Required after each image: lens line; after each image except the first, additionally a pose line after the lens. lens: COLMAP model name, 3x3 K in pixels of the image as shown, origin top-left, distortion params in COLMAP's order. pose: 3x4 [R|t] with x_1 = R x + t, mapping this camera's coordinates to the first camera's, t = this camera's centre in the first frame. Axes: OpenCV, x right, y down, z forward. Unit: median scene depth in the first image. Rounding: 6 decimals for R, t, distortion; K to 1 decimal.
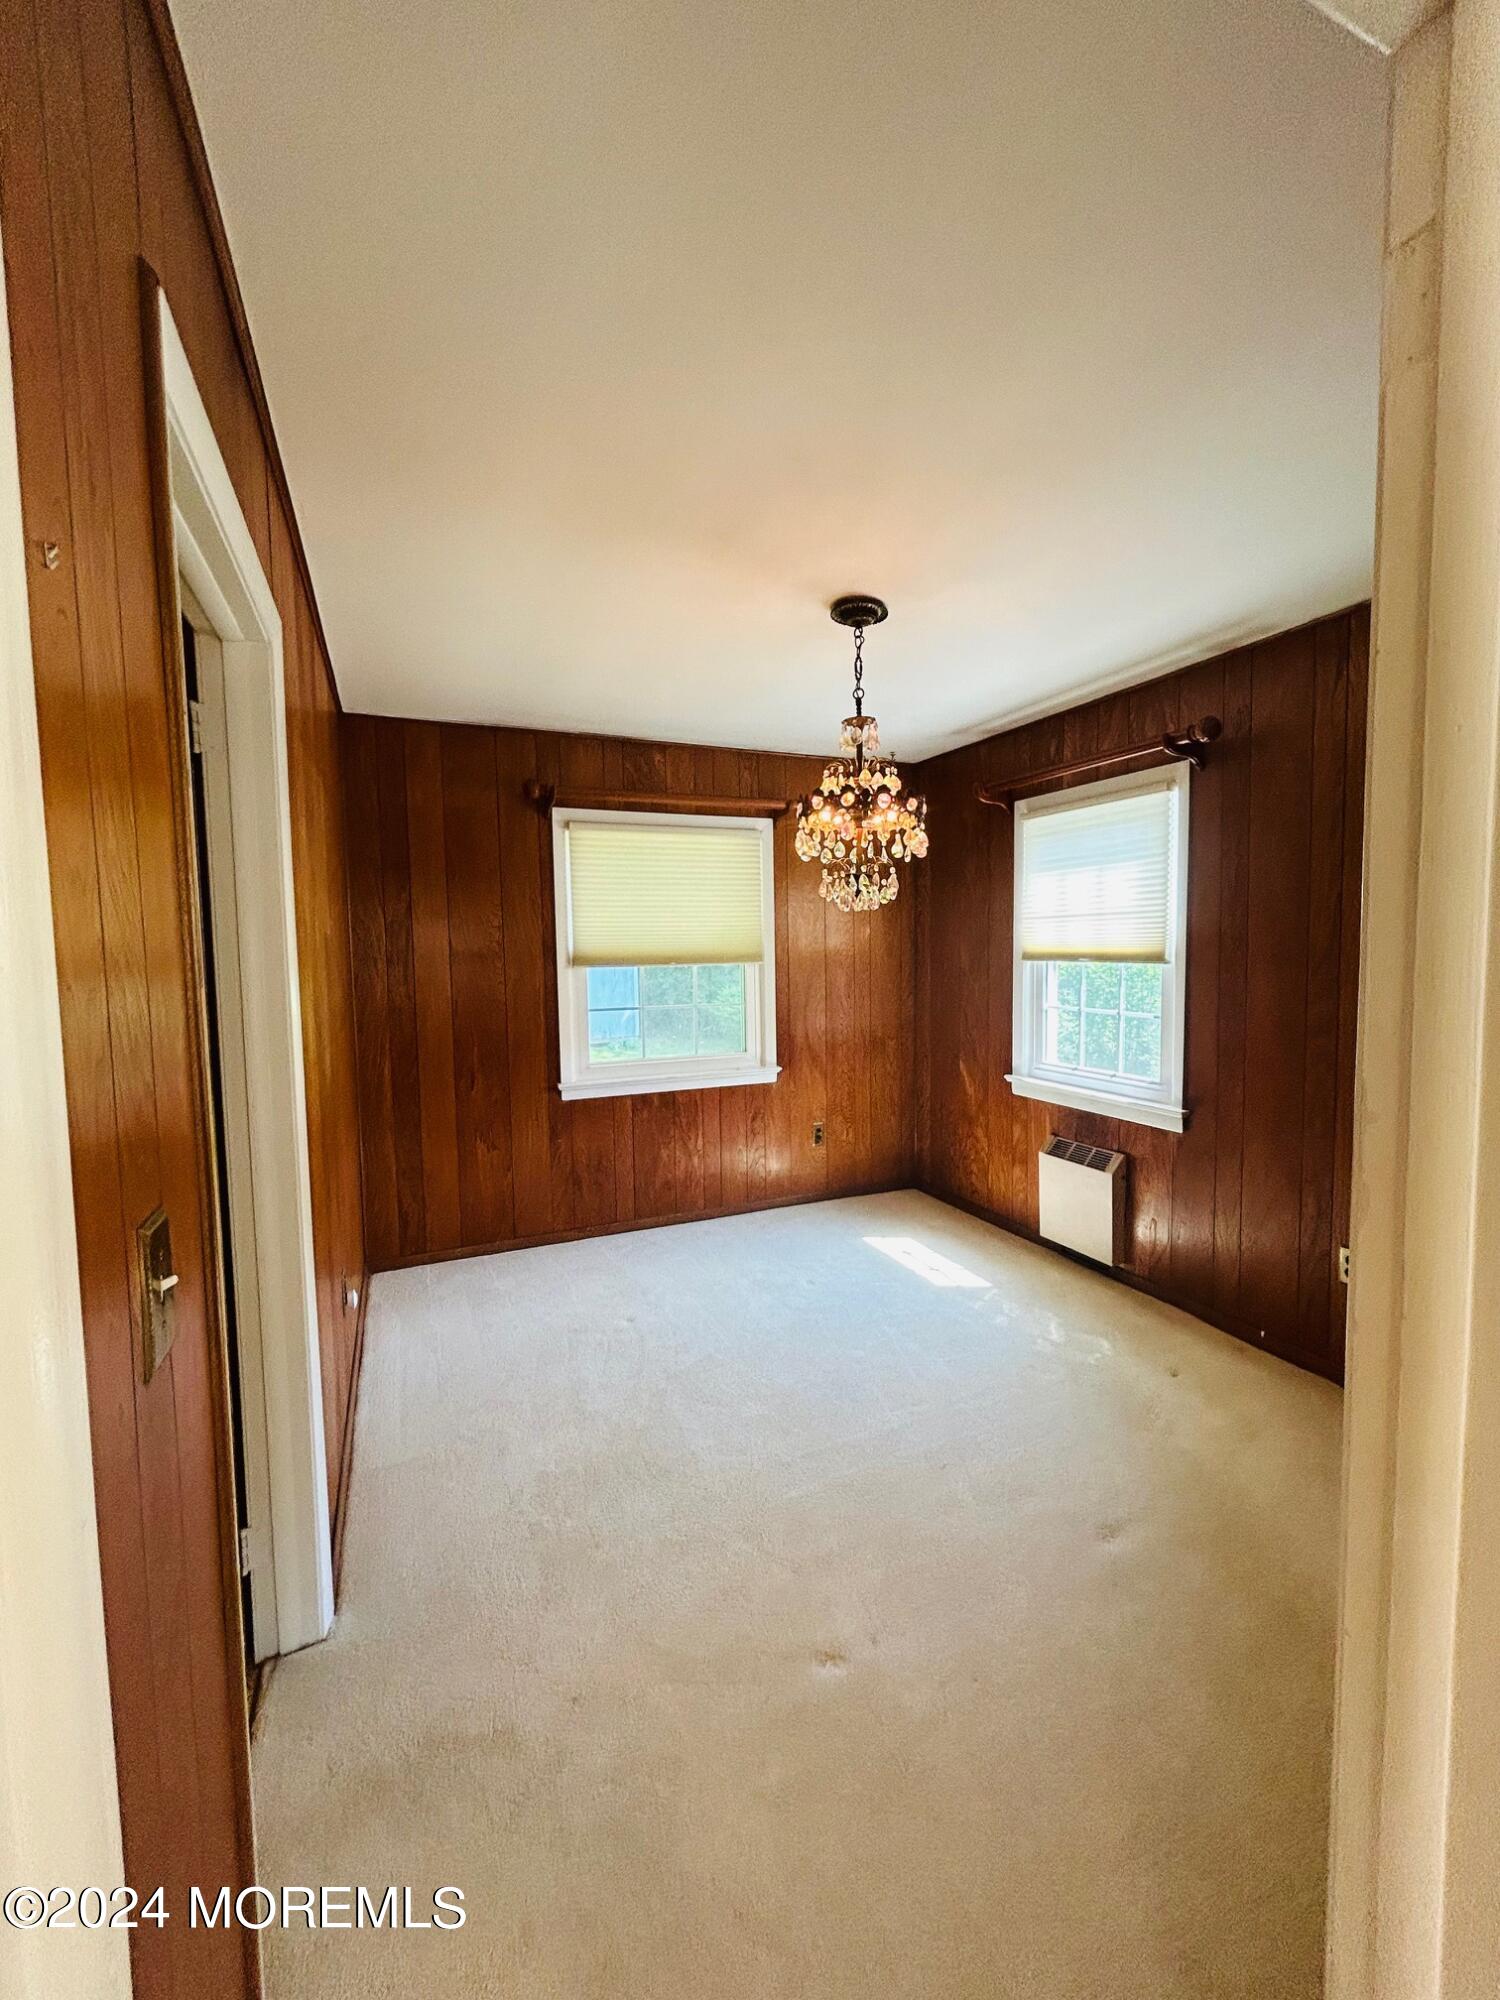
lens RADIAL K [[812.7, 0, 754.1], [0, 812.7, 1003.3], [0, 0, 1]] dist [0.001708, -0.000290]
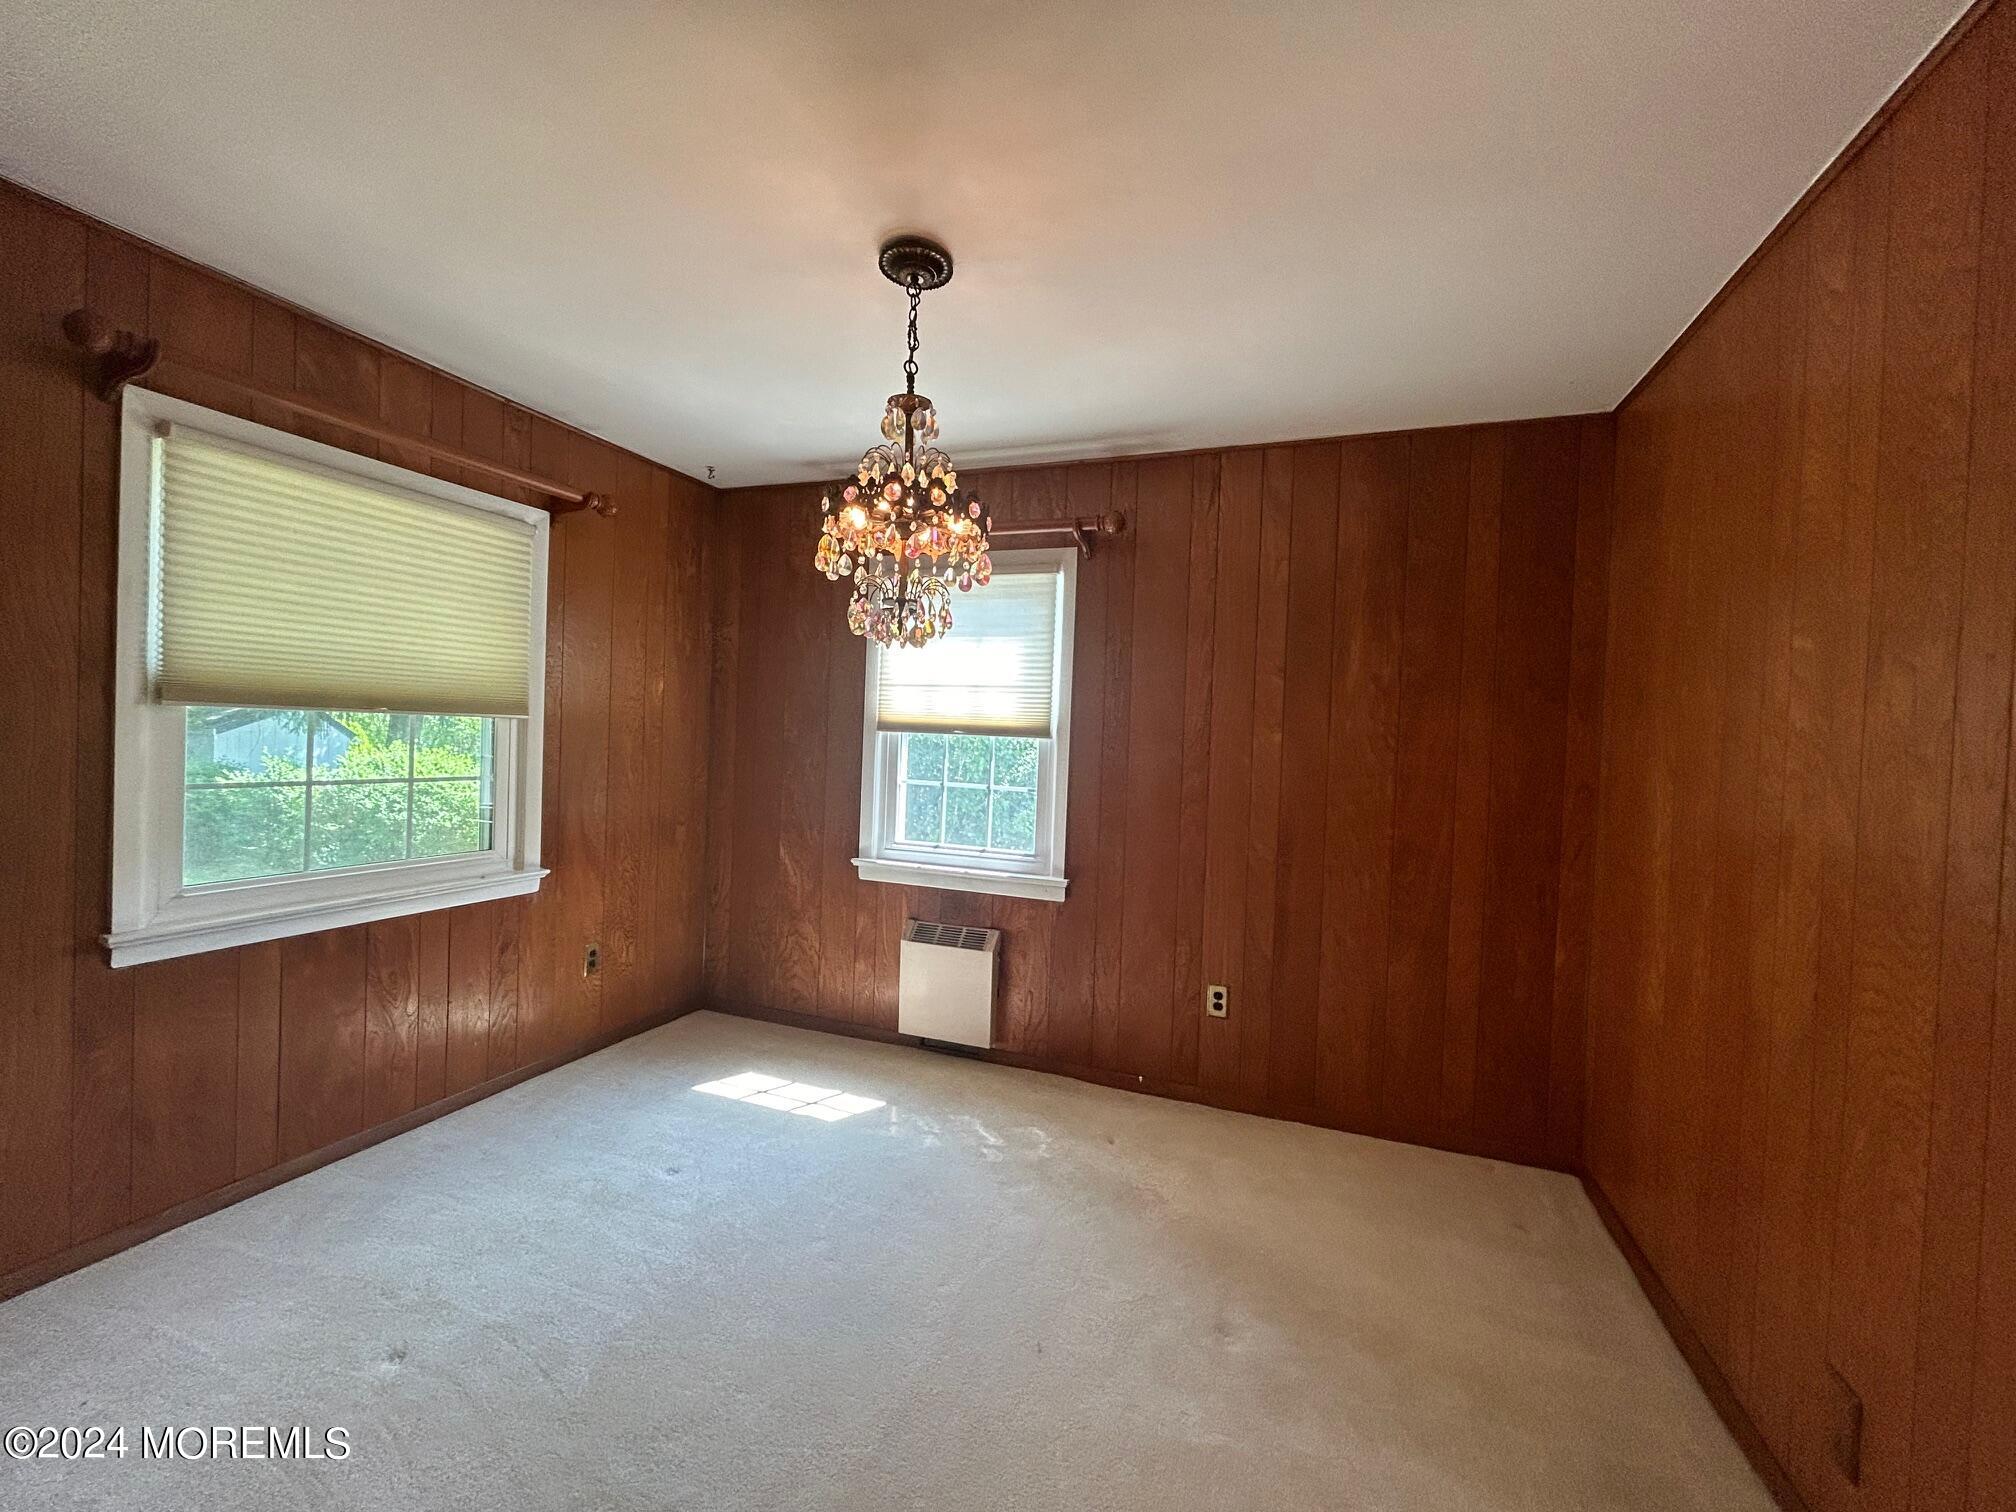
lens RADIAL K [[819.2, 0, 1008.2], [0, 819.2, 749.0], [0, 0, 1]] dist [0.001708, -0.000290]
pose [[0.694596, 0.030546, 0.718751, -0.231162], [0.002595, 0.998985, -0.044963, 0.009858], [-0.719395, 0.033097, 0.693812, 0.265390]]
